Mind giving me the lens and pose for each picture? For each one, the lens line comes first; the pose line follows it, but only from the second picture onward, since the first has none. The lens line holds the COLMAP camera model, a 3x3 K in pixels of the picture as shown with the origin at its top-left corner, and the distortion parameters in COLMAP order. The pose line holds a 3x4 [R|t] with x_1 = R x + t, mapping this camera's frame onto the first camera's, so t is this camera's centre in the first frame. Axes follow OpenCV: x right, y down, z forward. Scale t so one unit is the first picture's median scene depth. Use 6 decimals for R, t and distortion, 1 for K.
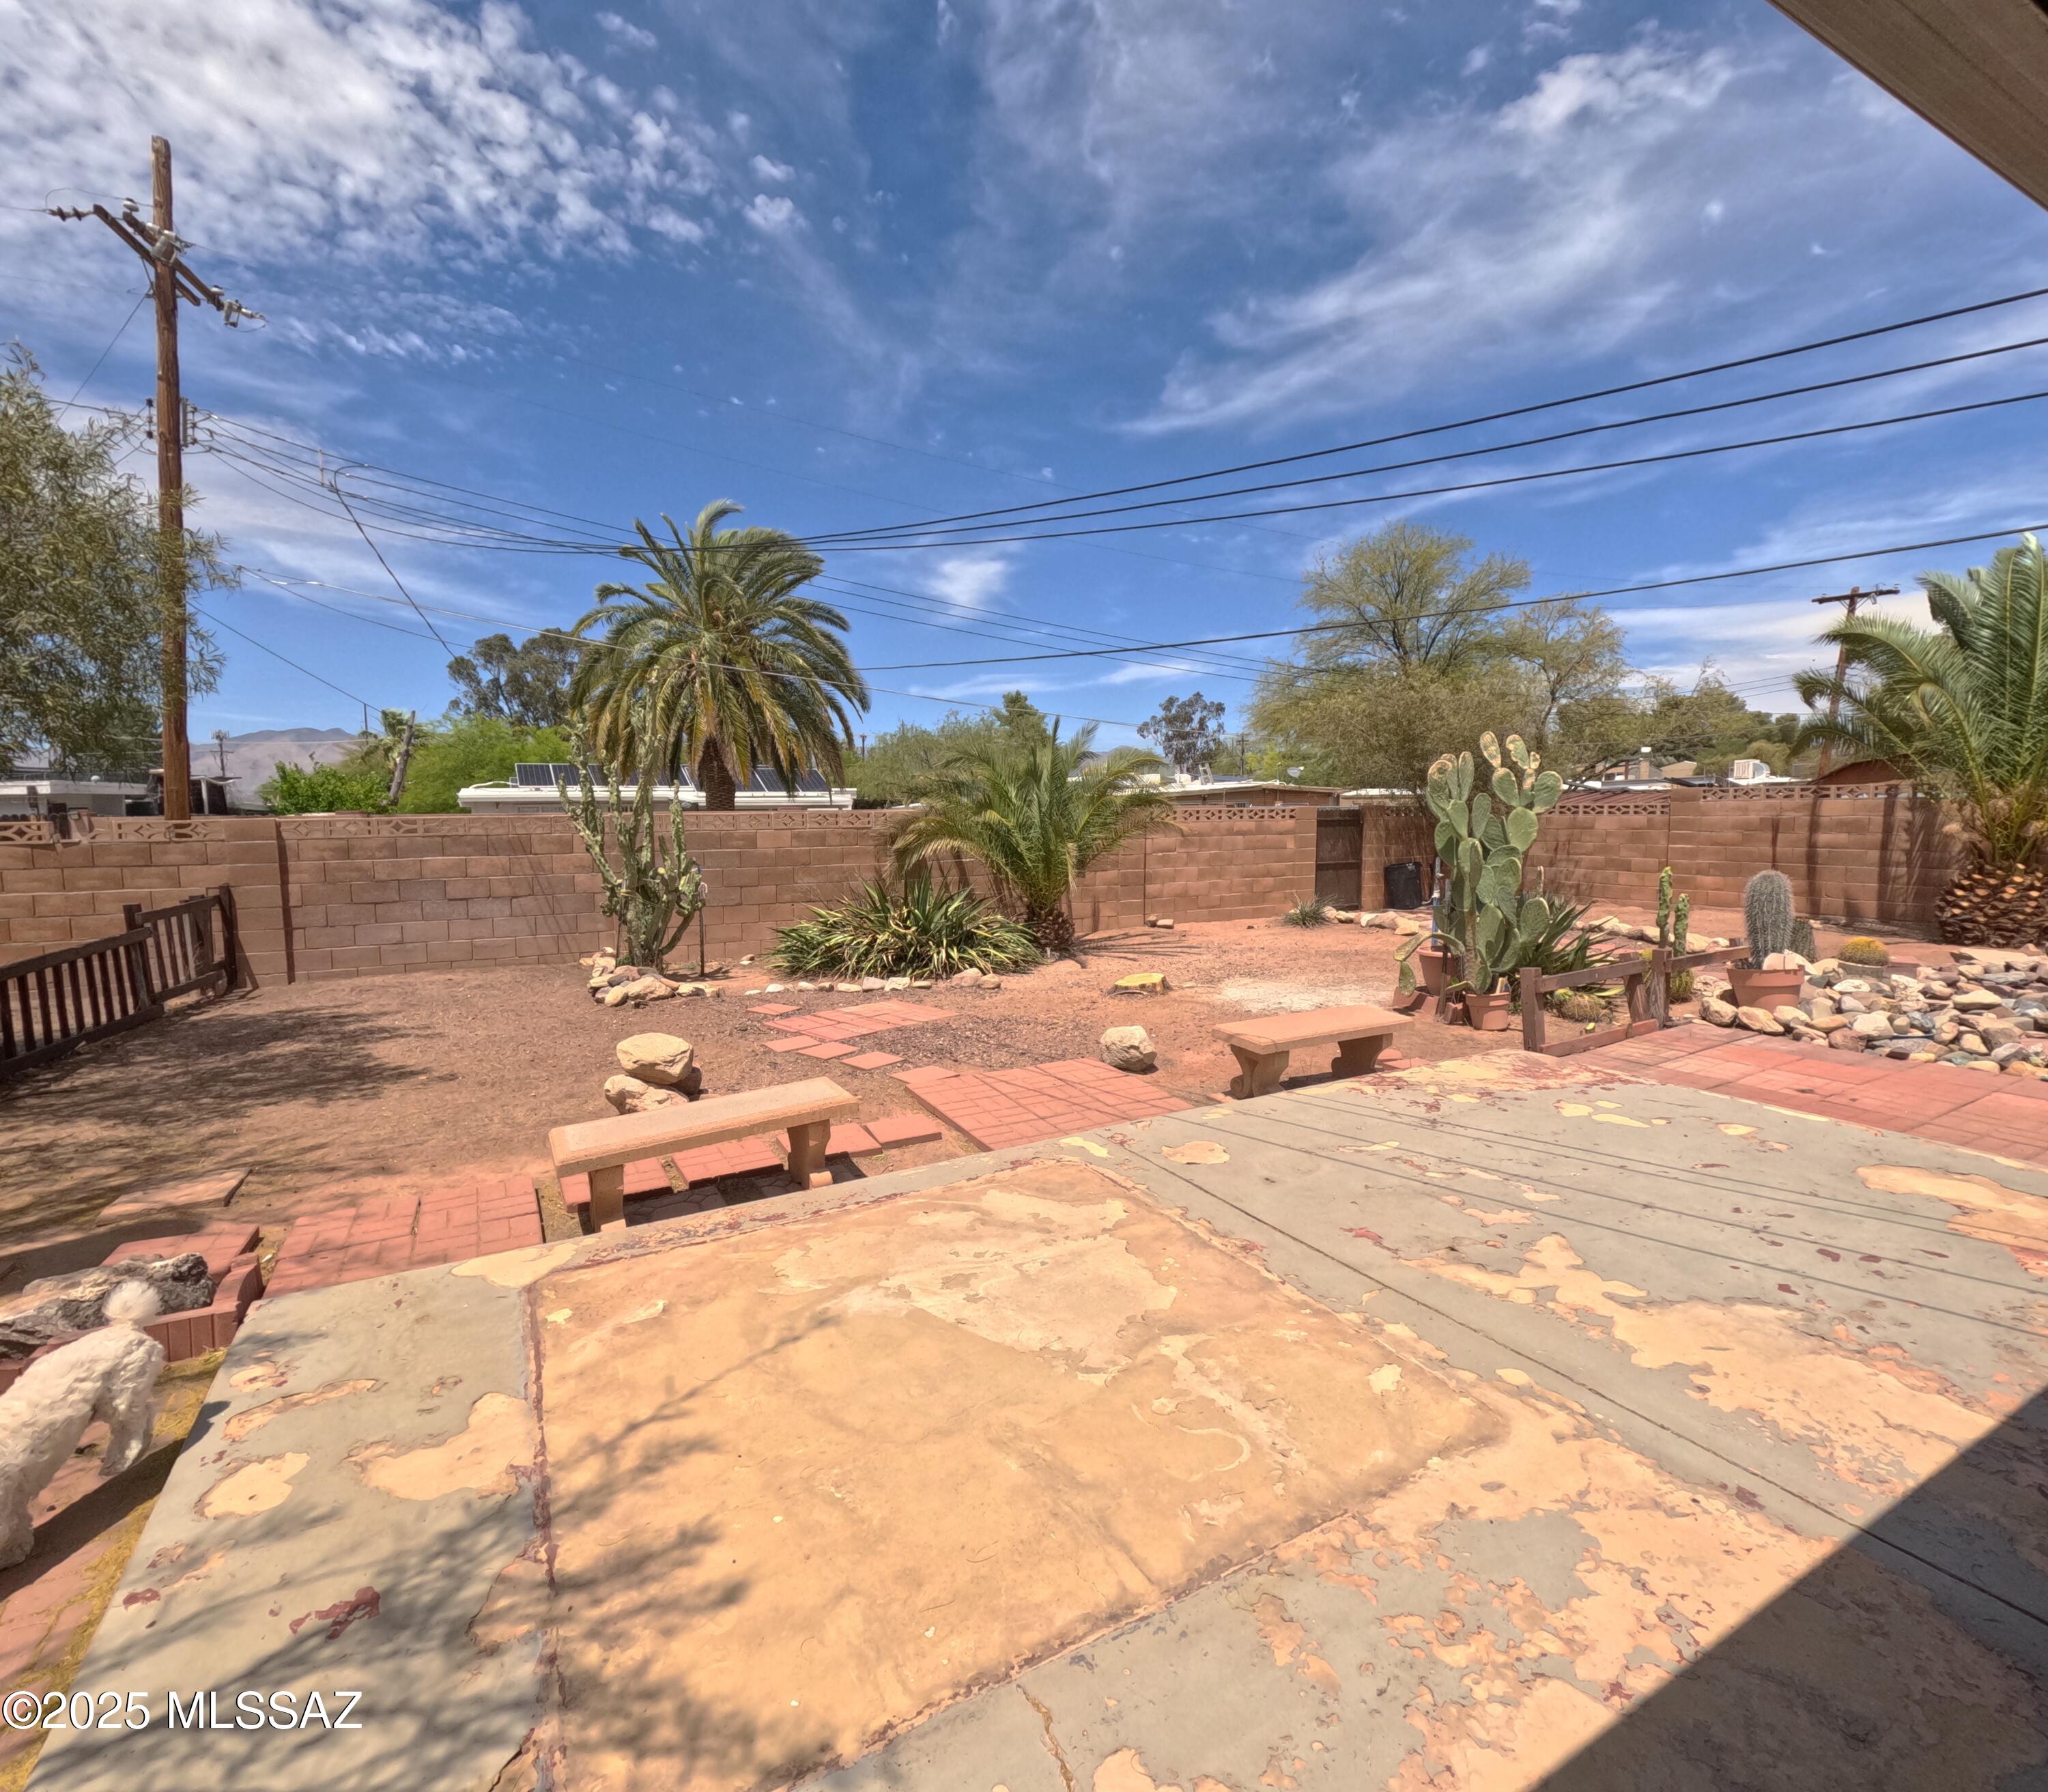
lens RADIAL K [[1017.3, 0, 1024.0], [0, 1017.3, 896.0], [0, 0, 1]] dist [0.000976, 0.000513]
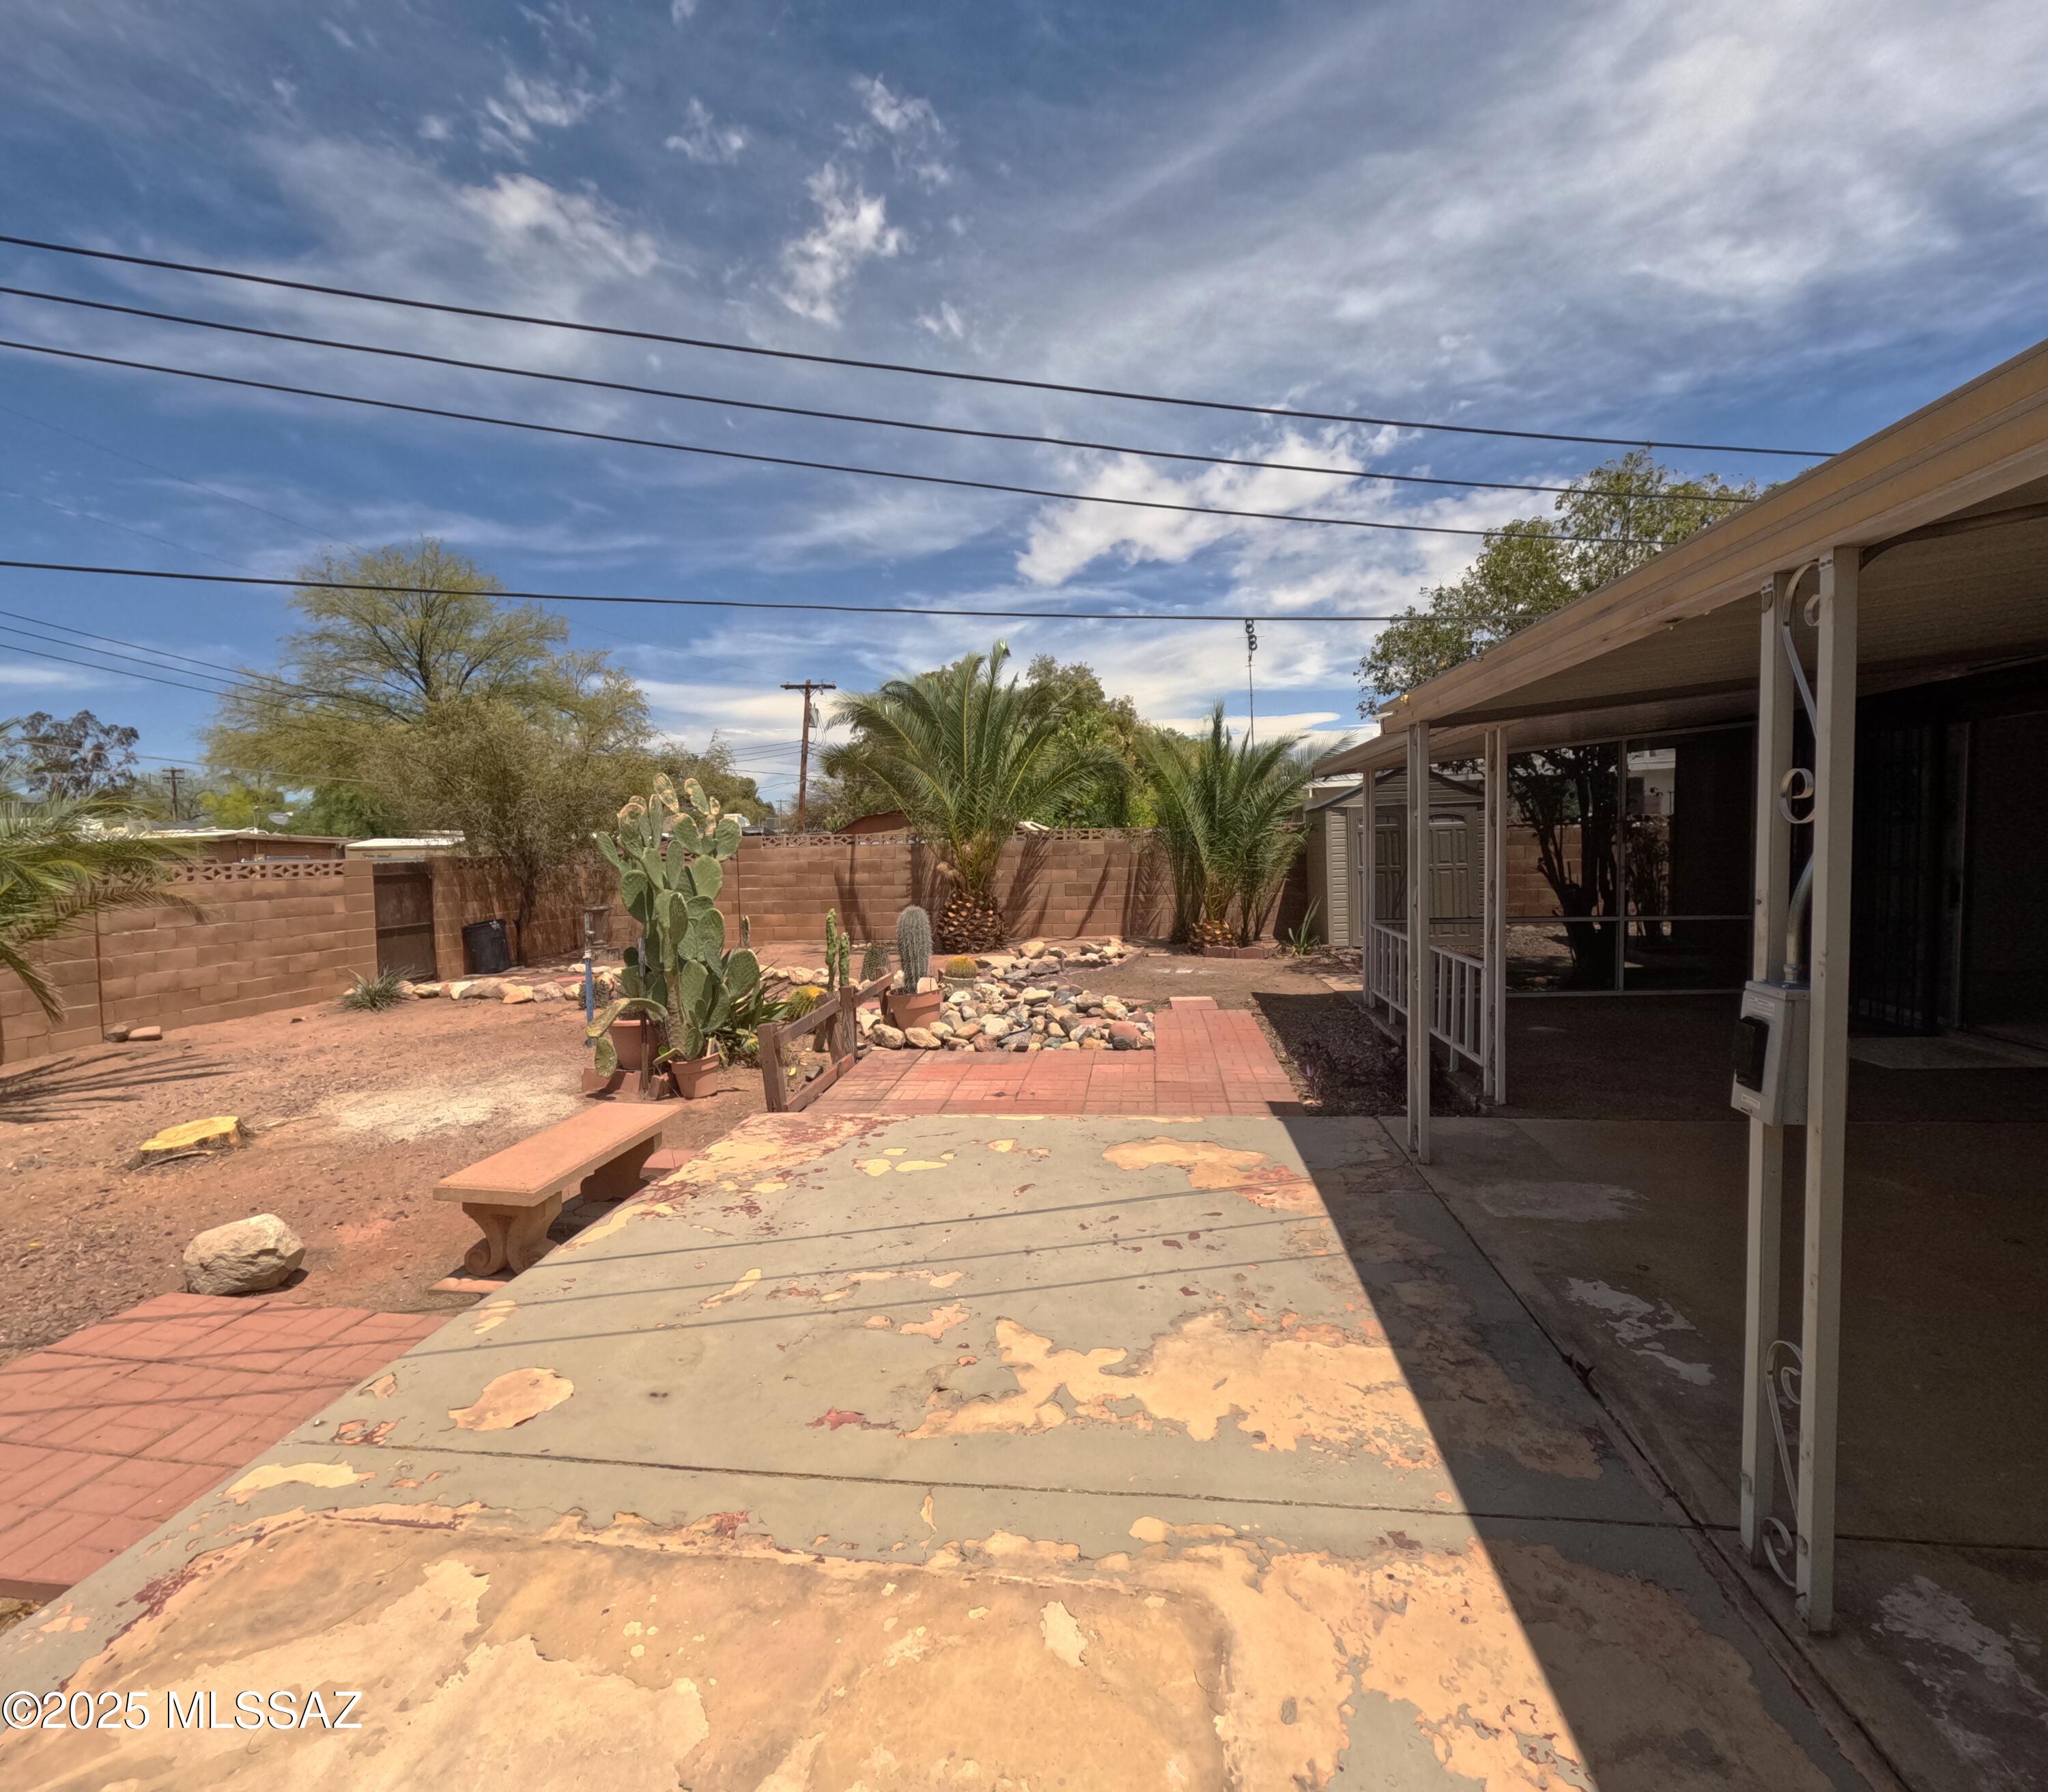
lens RADIAL K [[992.6, 0, 1059.5], [0, 992.6, 896.9], [0, 0, 1]] dist [-0.000529, 0.000428]
pose [[0.584358, -0.049711, 0.809972, -0.072405], [0.087445, 0.996167, -0.001949, -0.018397], [-0.806771, 0.071967, 0.586465, 0.203501]]
